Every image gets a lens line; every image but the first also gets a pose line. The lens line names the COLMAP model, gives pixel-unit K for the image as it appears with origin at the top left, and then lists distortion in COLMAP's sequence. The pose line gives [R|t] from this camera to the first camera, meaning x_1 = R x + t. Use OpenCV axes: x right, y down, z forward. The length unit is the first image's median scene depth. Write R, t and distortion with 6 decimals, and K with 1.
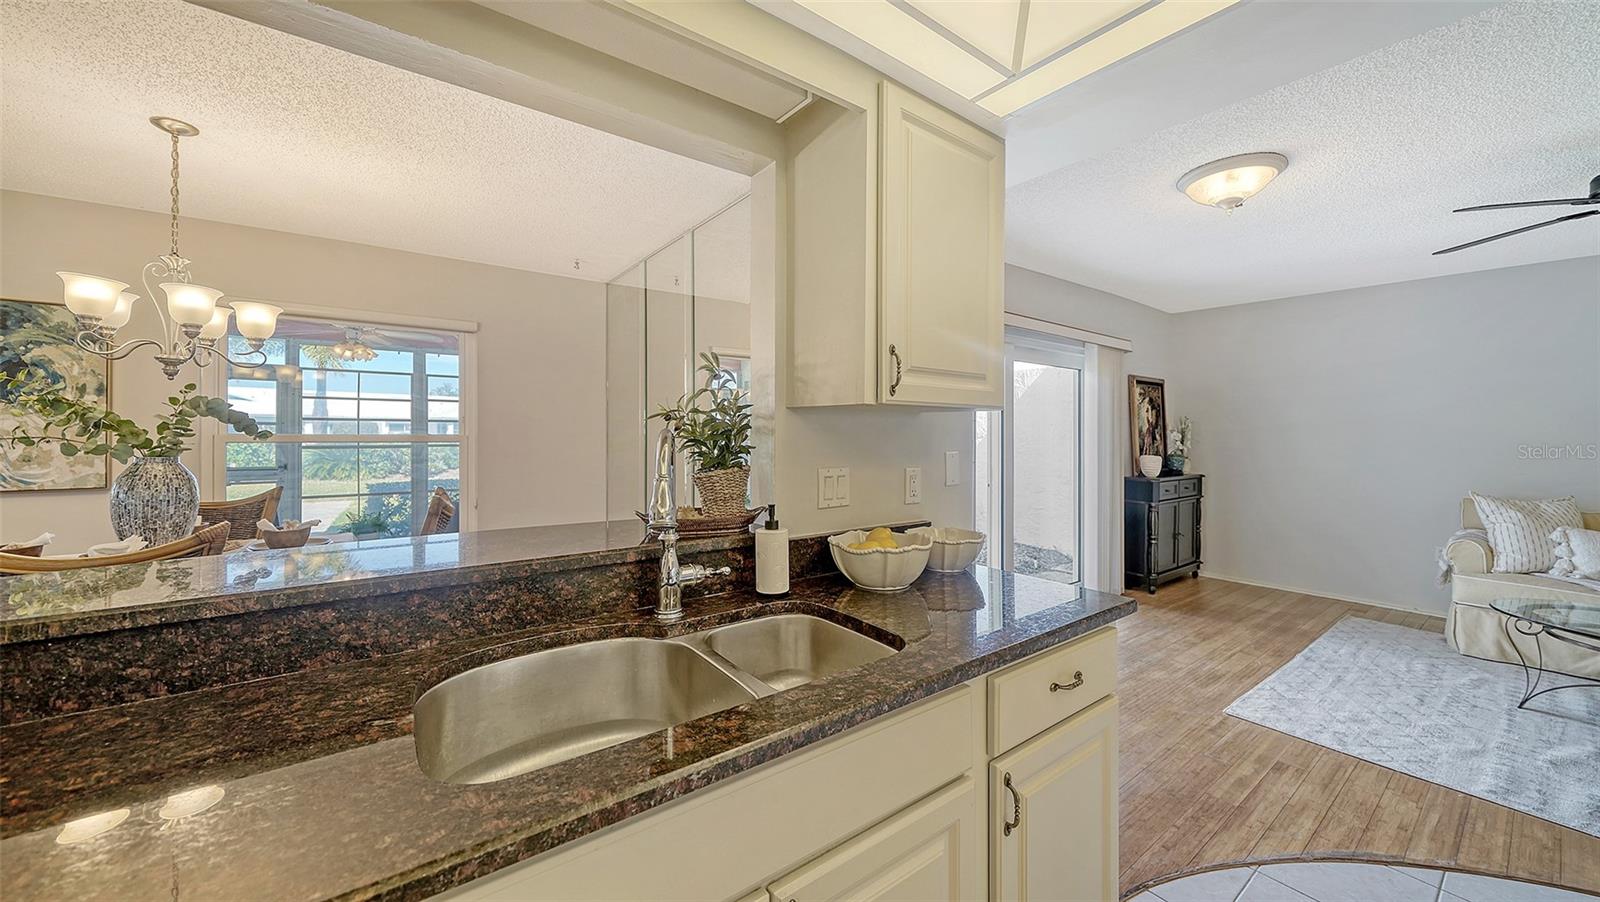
lens RADIAL K [[566.5, 0, 781.4], [0, 566.5, 431.8], [0, 0, 1]] dist [0.000369, -0.000394]
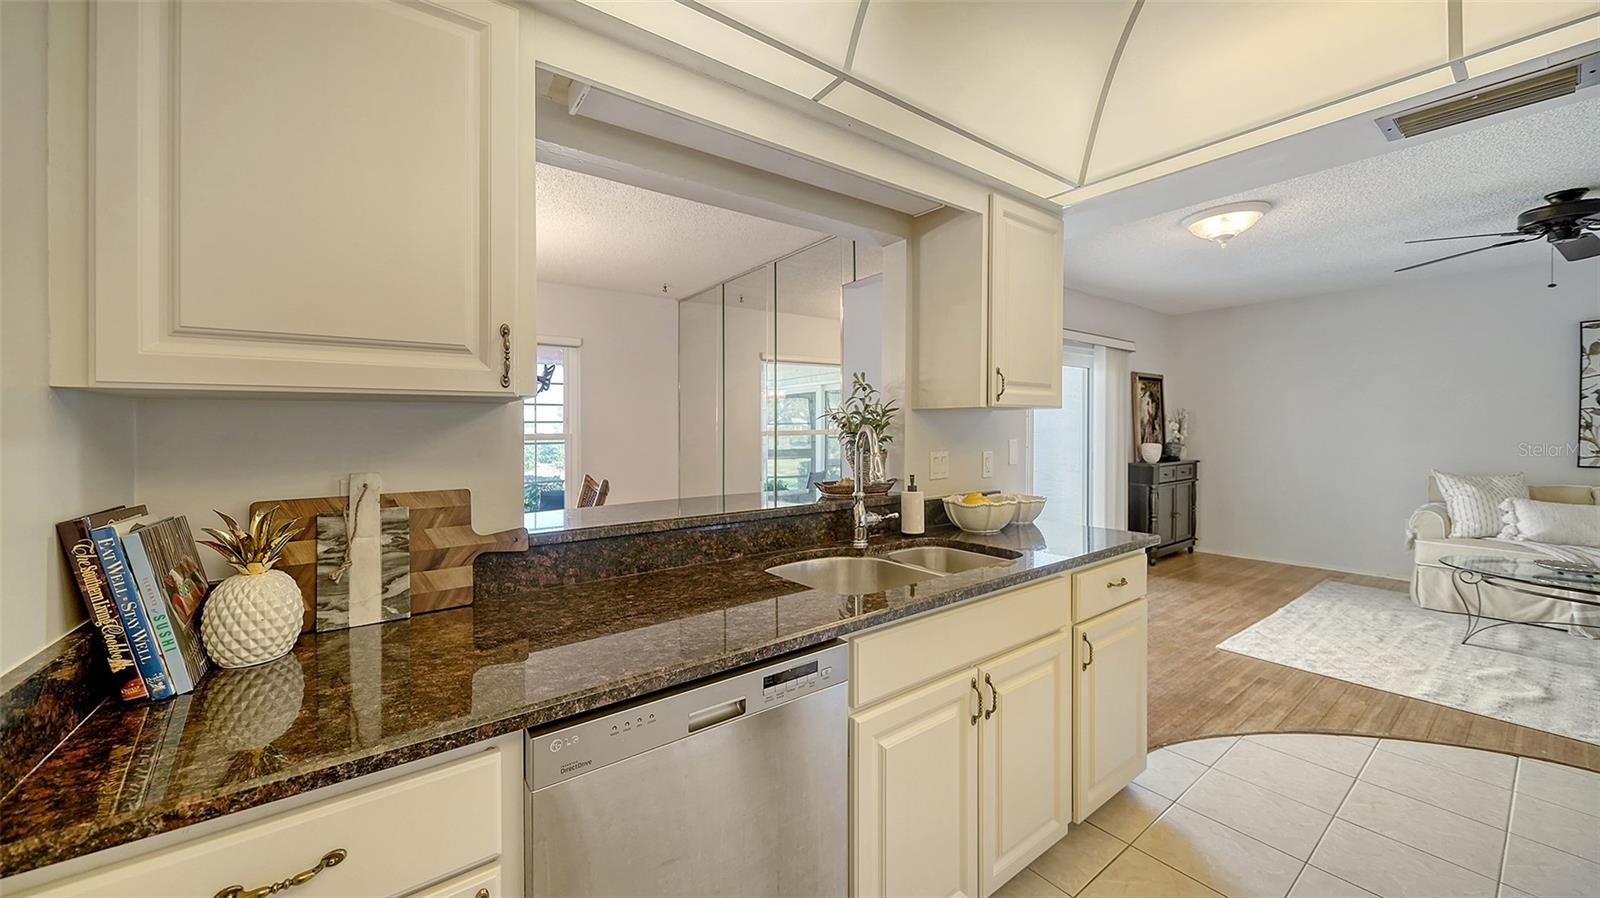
lens RADIAL K [[561.9, 0, 760.8], [0, 561.9, 441.7], [0, 0, 1]] dist [-0.001419, 0.000444]
pose [[0.999719, -0.014428, -0.018803, -0.260491], [0.014879, 0.999599, 0.024080, -0.000632], [0.018448, -0.024353, 0.999533, -0.327452]]
